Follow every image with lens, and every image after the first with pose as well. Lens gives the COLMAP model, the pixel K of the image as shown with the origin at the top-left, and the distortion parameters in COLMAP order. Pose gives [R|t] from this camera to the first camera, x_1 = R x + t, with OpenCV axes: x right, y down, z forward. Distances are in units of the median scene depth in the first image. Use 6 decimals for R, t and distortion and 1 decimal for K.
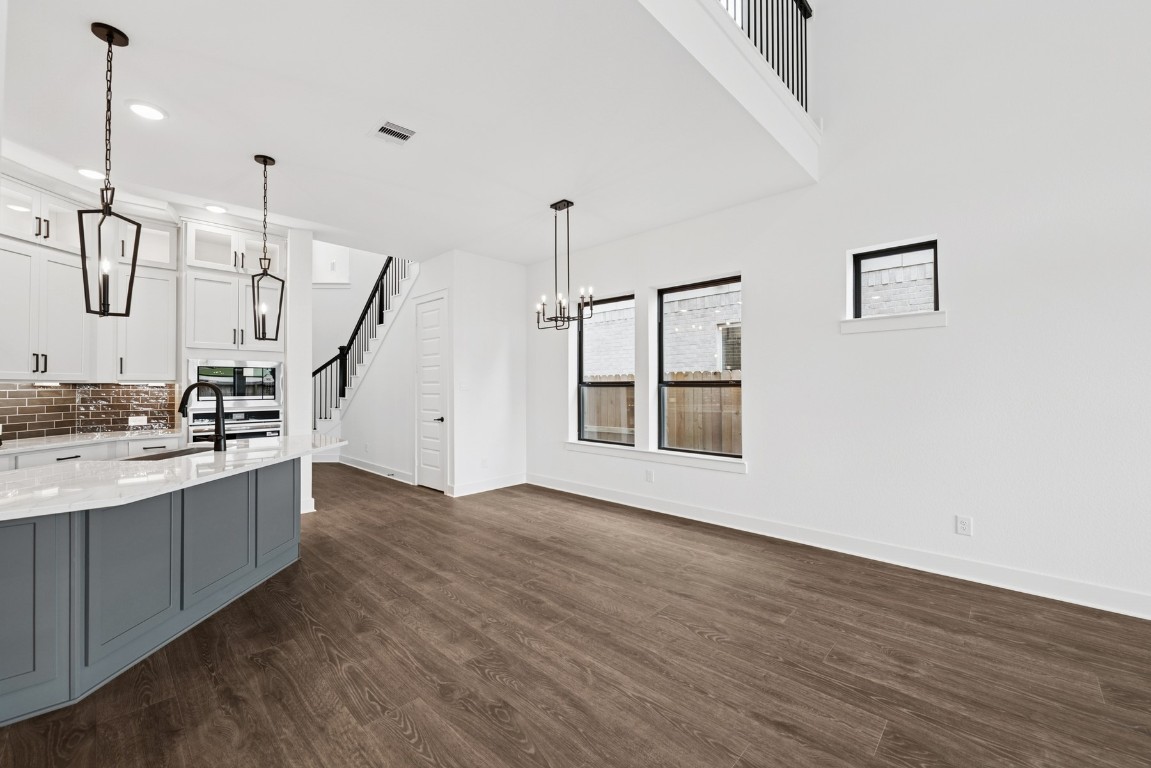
lens RADIAL K [[456.7, 0, 578.9], [0, 456.7, 378.9], [0, 0, 1]] dist [-0.004033, -0.000493]
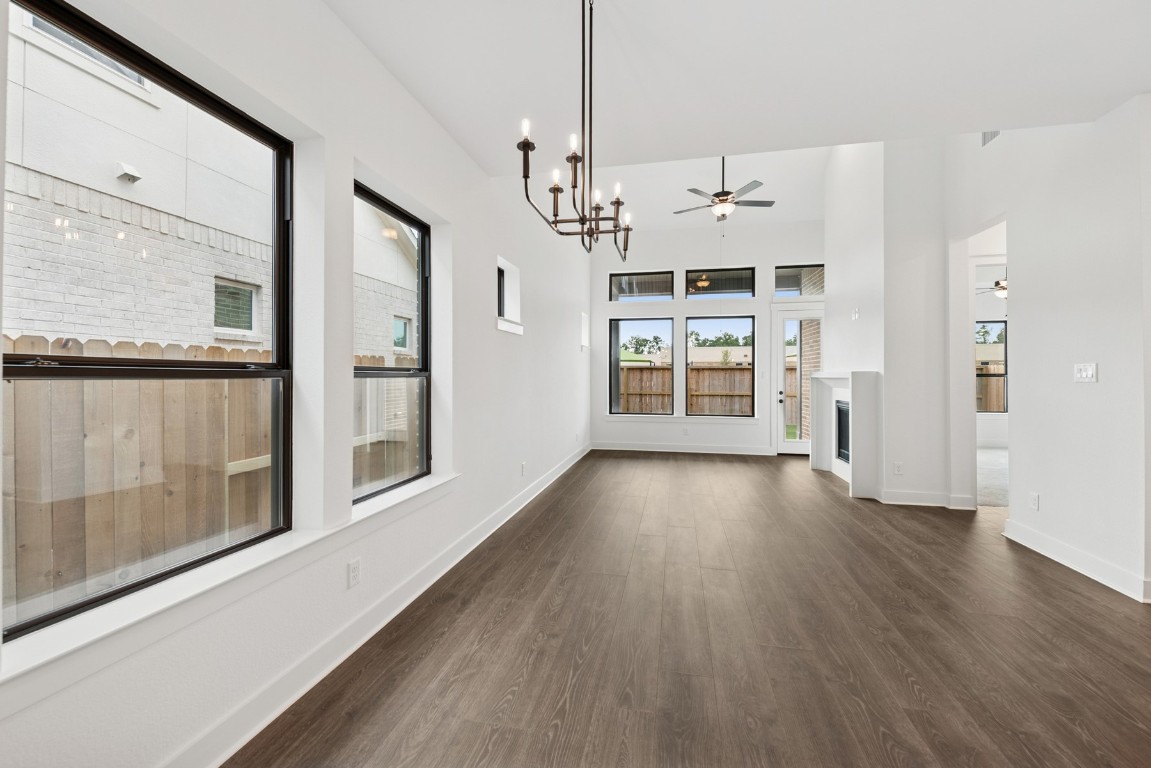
lens RADIAL K [[465.6, 0, 580.2], [0, 465.6, 396.1], [0, 0, 1]] dist [0.000433, -0.004001]
pose [[-0.525525, -0.031812, 0.850183, -0.468151], [-0.010457, 0.999467, 0.030933, 0.026279], [-0.850714, 0.007366, -0.525578, 1.411224]]
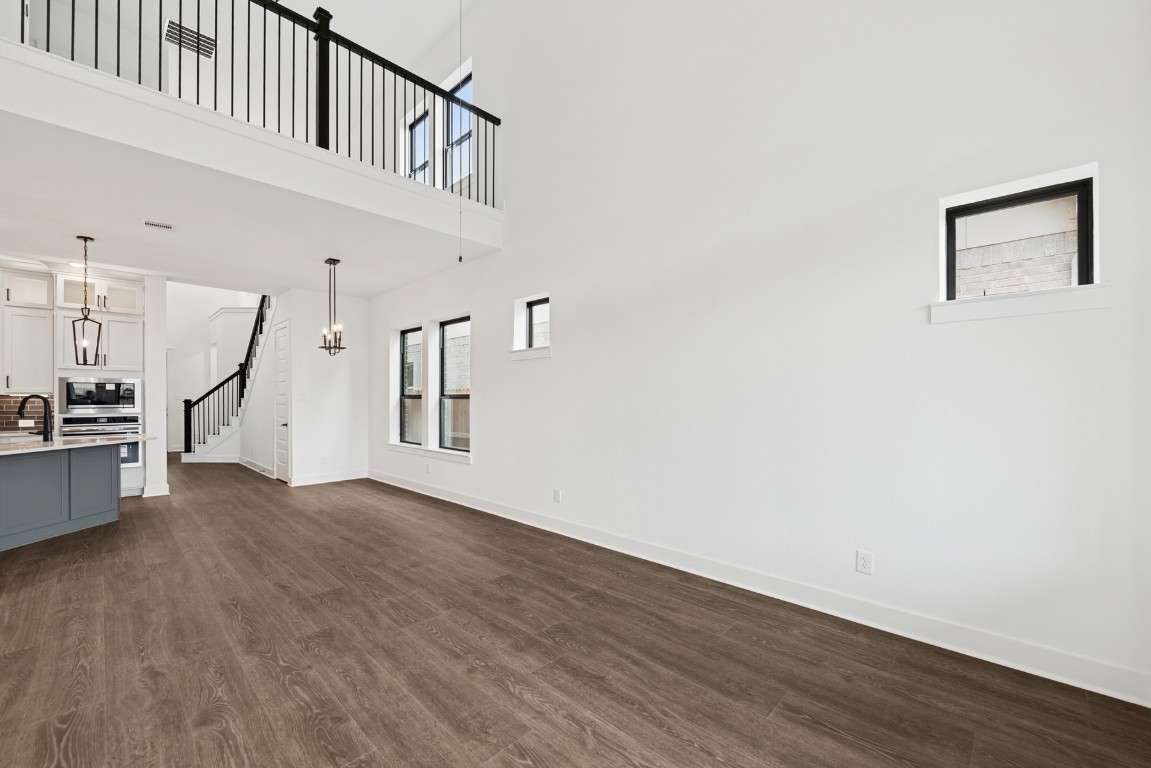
lens RADIAL K [[465.6, 0, 580.2], [0, 465.6, 396.1], [0, 0, 1]] dist [0.000433, -0.004001]
pose [[0.999946, 0.002776, -0.009997, 0.798467], [-0.002666, 0.999935, 0.011051, -0.007633], [0.010027, -0.011024, 0.999889, -0.400419]]
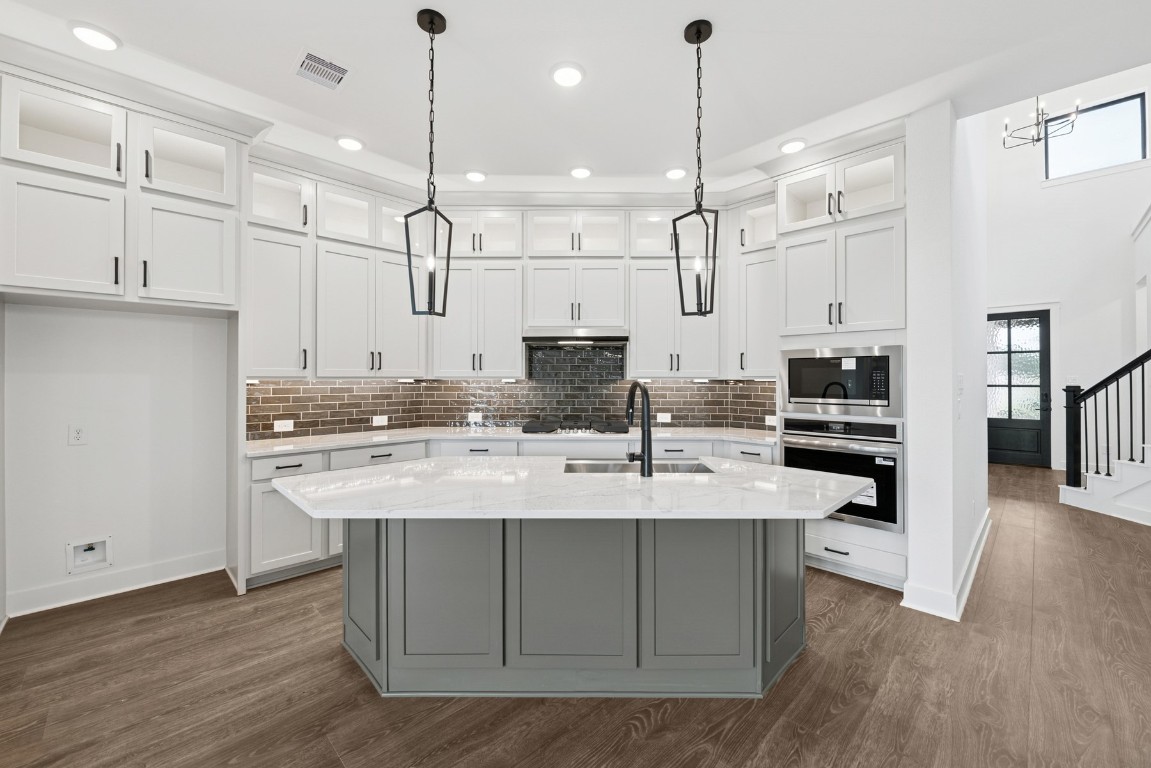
lens RADIAL K [[456.7, 0, 578.9], [0, 456.7, 378.9], [0, 0, 1]] dist [-0.004033, -0.000493]
pose [[-0.027539, 0.004225, -0.999612, -0.049000], [0.013859, 0.999897, 0.003844, -0.001009], [0.999525, -0.013747, -0.027594, 0.773310]]
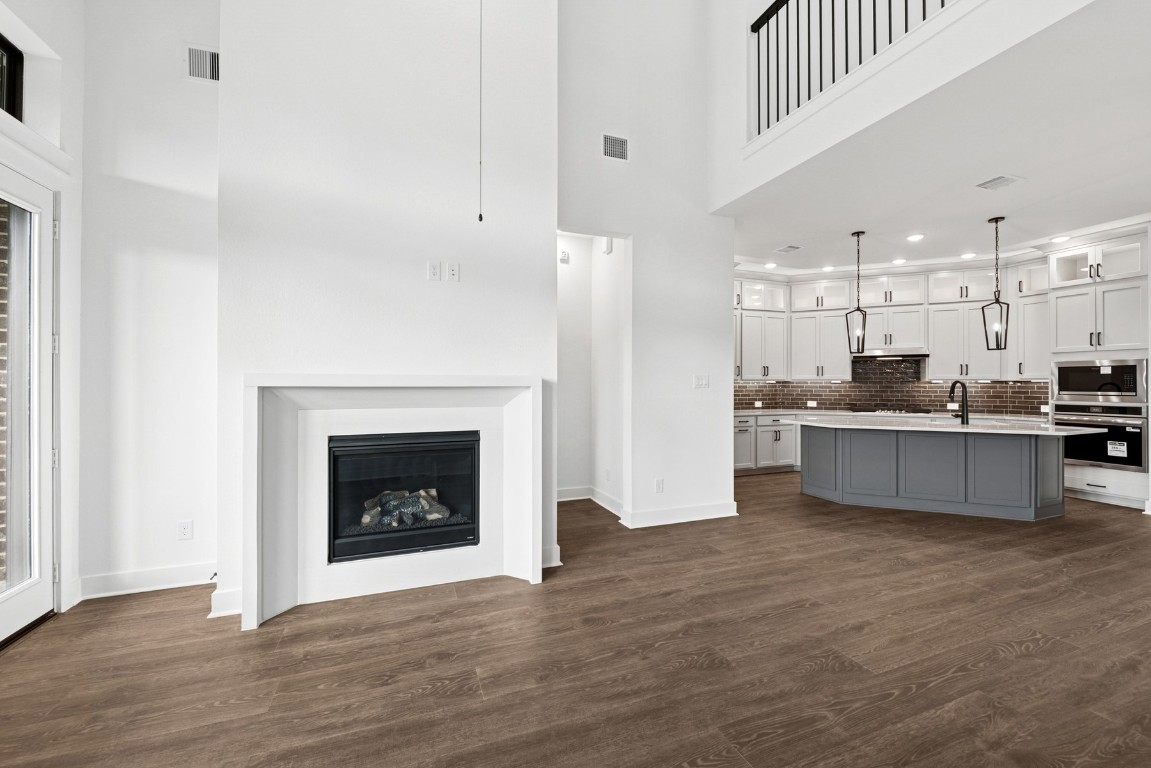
lens RADIAL K [[454.6, 0, 575.5], [0, 454.6, 384.0], [0, 0, 1]] dist [-0.002679, -0.003731]
pose [[-0.437275, 0.003271, -0.899322, 1.005812], [0.013991, 0.999897, -0.003166, 0.005052], [0.899219, -0.013967, -0.437276, 0.406638]]
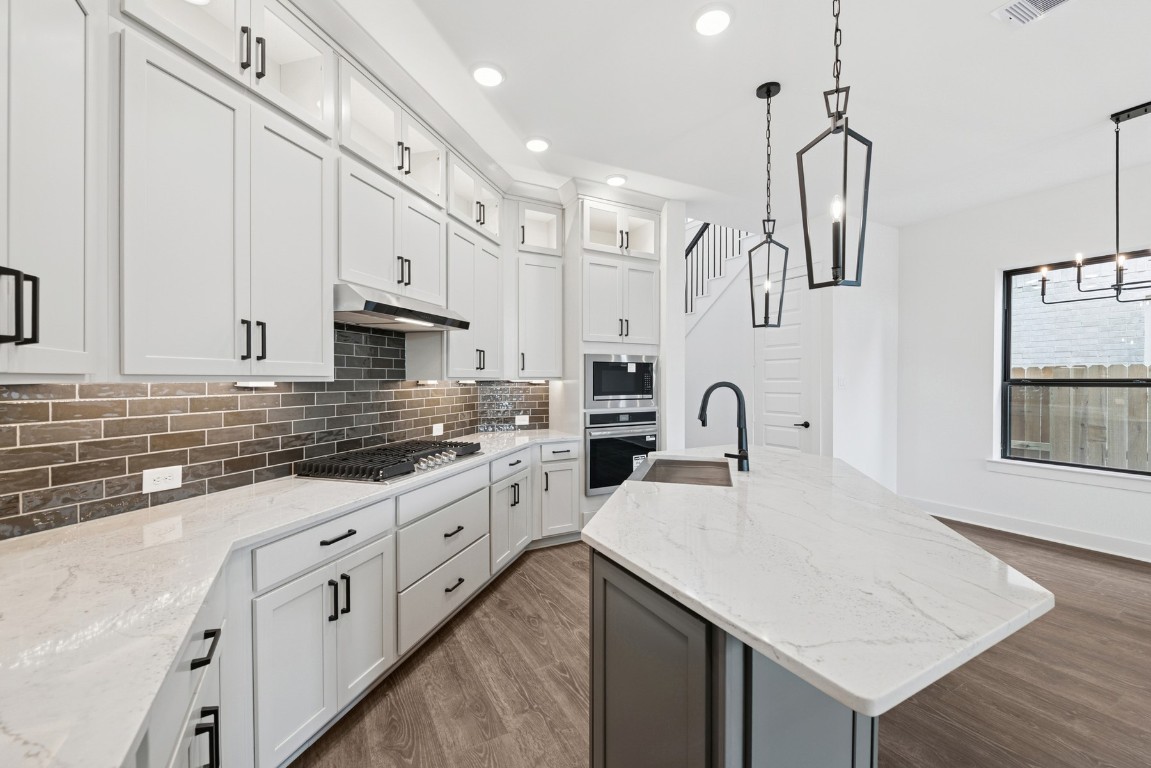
lens RADIAL K [[464.0, 0, 579.3], [0, 464.0, 383.4], [0, 0, 1]] dist [0.000446, -0.004082]
pose [[0.955271, 0.006593, -0.295658, -0.695278], [0.000645, 0.999703, 0.024376, -0.008584], [0.295731, -0.023476, 0.954983, 0.143243]]
